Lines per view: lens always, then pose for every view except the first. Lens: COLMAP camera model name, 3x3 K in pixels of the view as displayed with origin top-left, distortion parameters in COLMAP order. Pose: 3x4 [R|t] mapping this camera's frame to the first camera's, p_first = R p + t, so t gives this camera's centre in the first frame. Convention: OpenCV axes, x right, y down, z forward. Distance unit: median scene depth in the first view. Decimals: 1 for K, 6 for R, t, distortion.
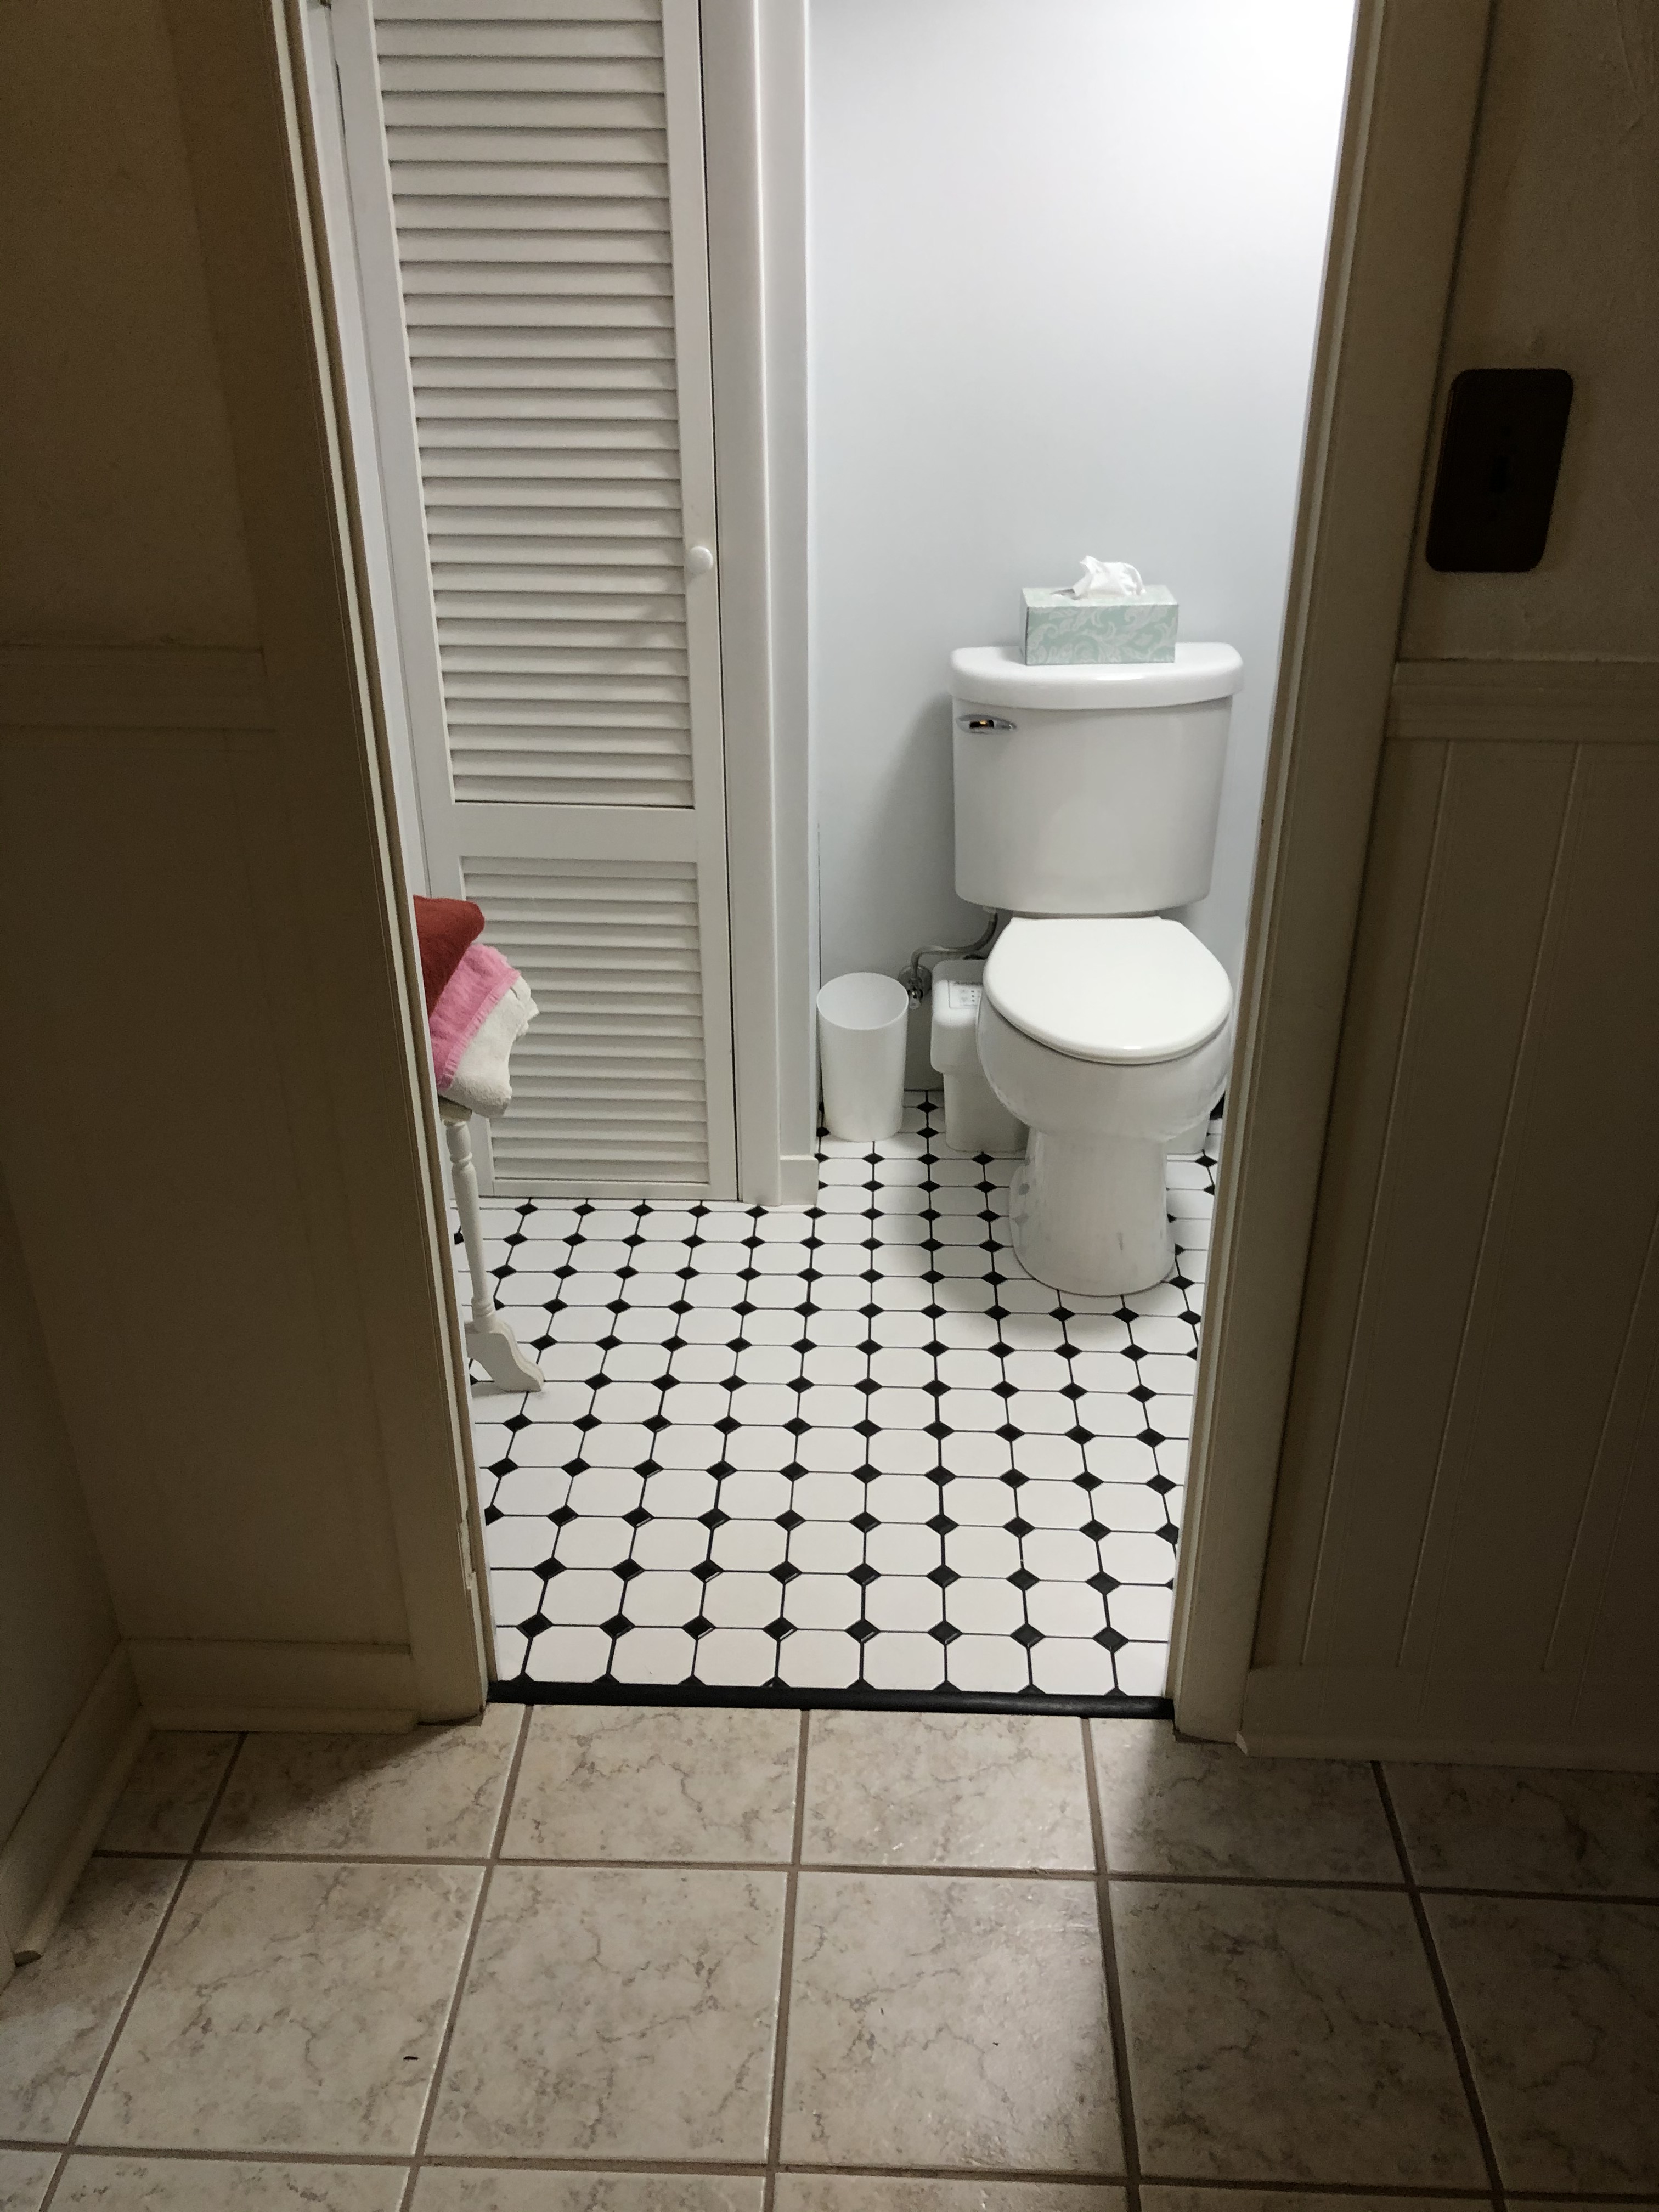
lens RADIAL K [[1818.5, 0, 839.7], [0, 1818.5, 1111.8], [0, 0, 1]] dist [0.030590, -0.016064]
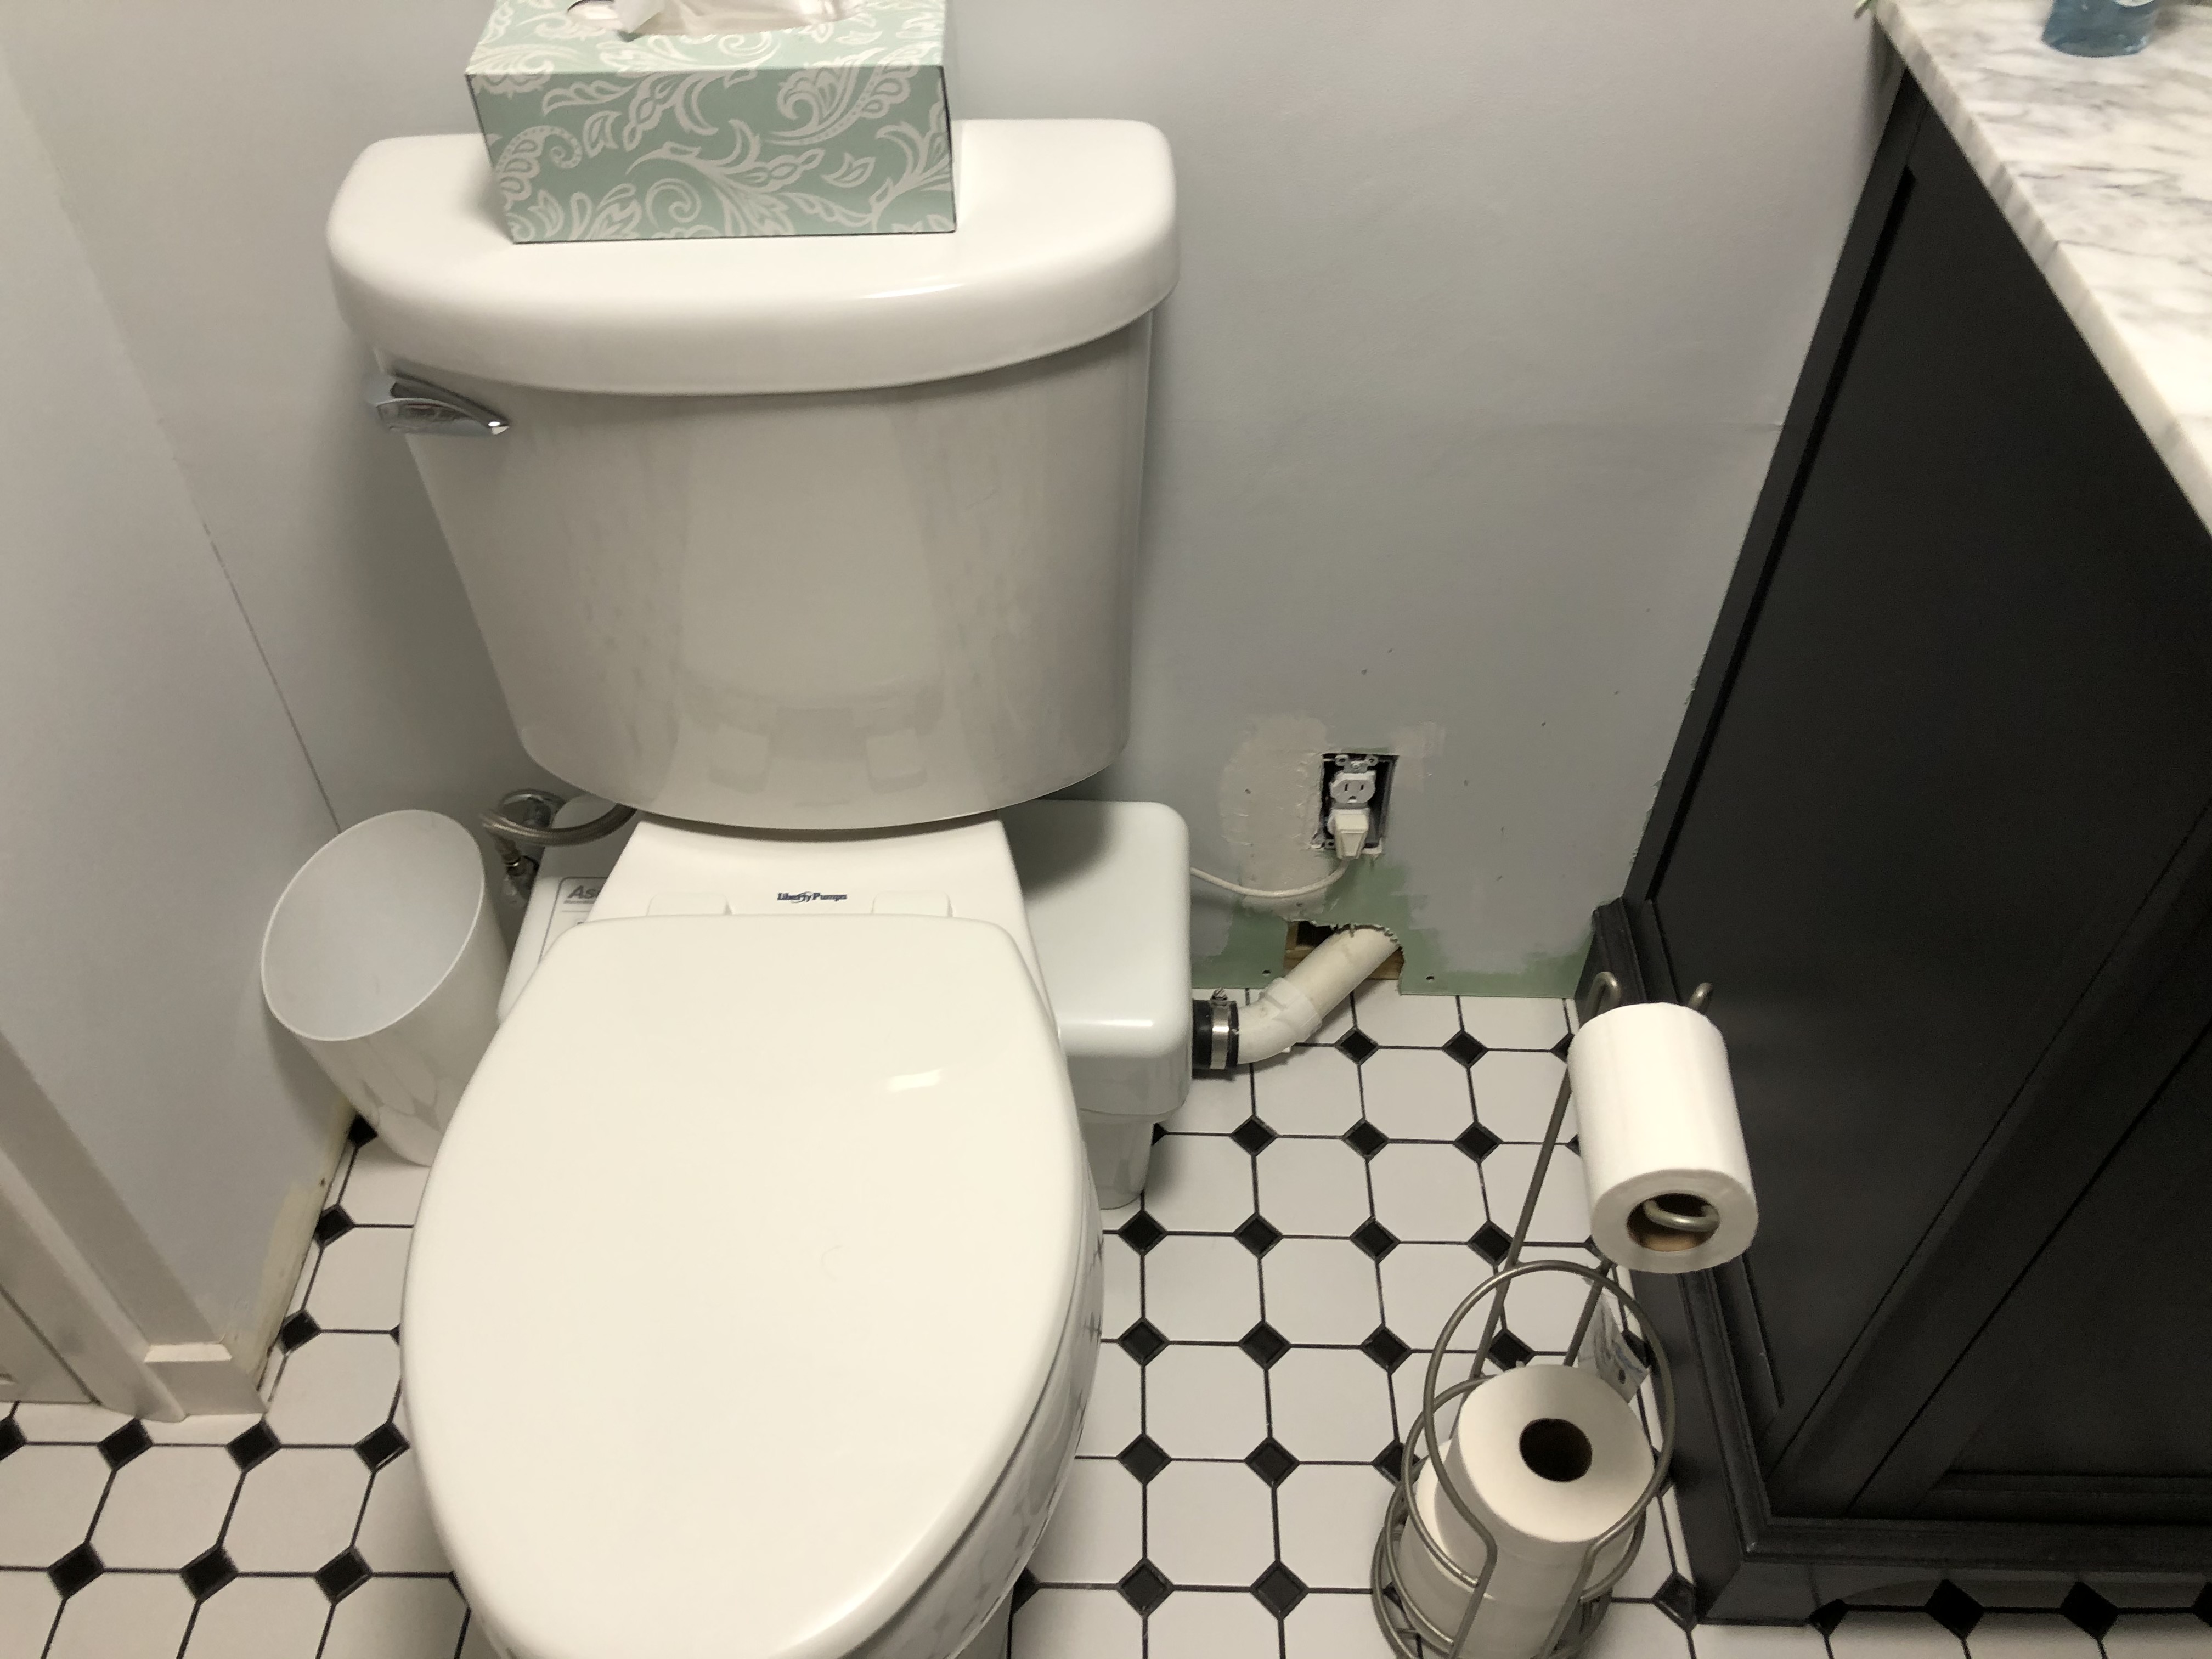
lens RADIAL K [[1818.5, 0, 1089.1], [0, 1818.5, 823.3], [0, 0, 1]] dist [0.030590, -0.016064]
pose [[0.999956, -0.005249, 0.007739, 0.203952], [0.002537, 0.948840, 0.315747, -0.248113], [-0.009000, -0.315714, 0.948812, 0.642696]]
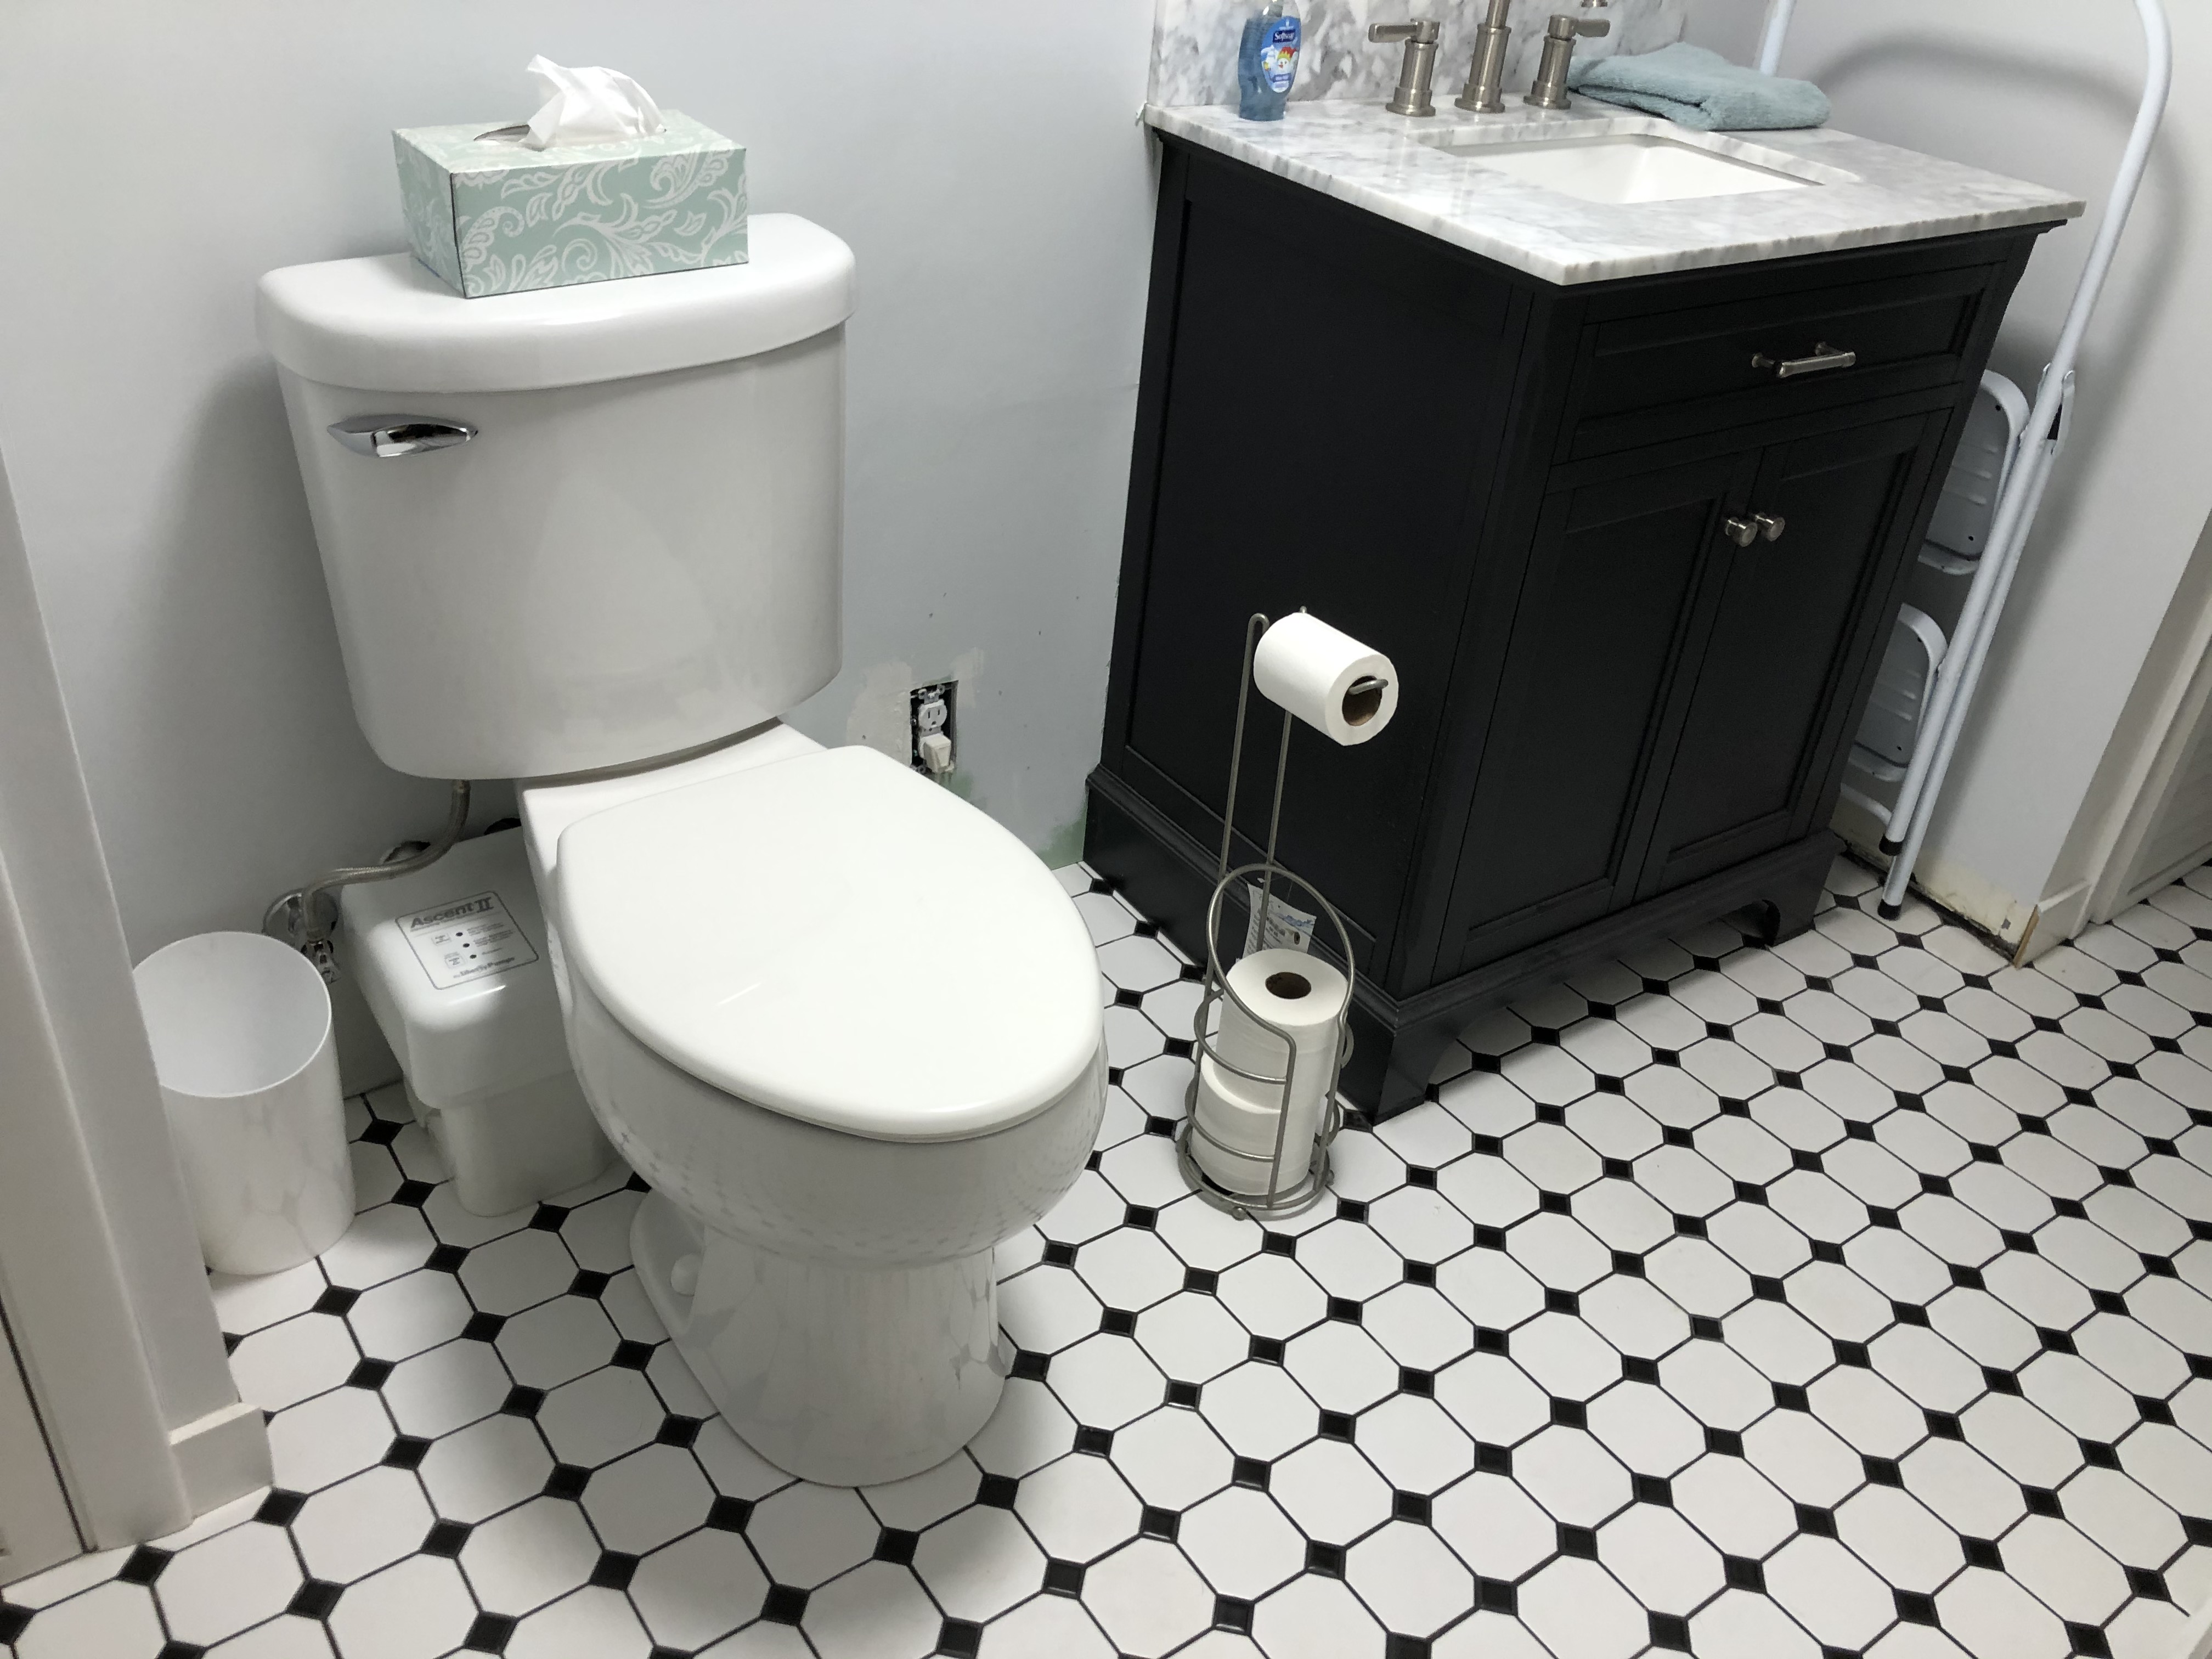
lens RADIAL K [[1818.5, 0, 1129.4], [0, 1818.5, 811.6], [0, 0, 1]] dist [0.030590, -0.016064]
pose [[0.792658, -0.261909, 0.550542, -0.056615], [0.206530, 0.964984, 0.161713, -0.157130], [-0.573618, -0.014480, 0.818995, 0.509225]]
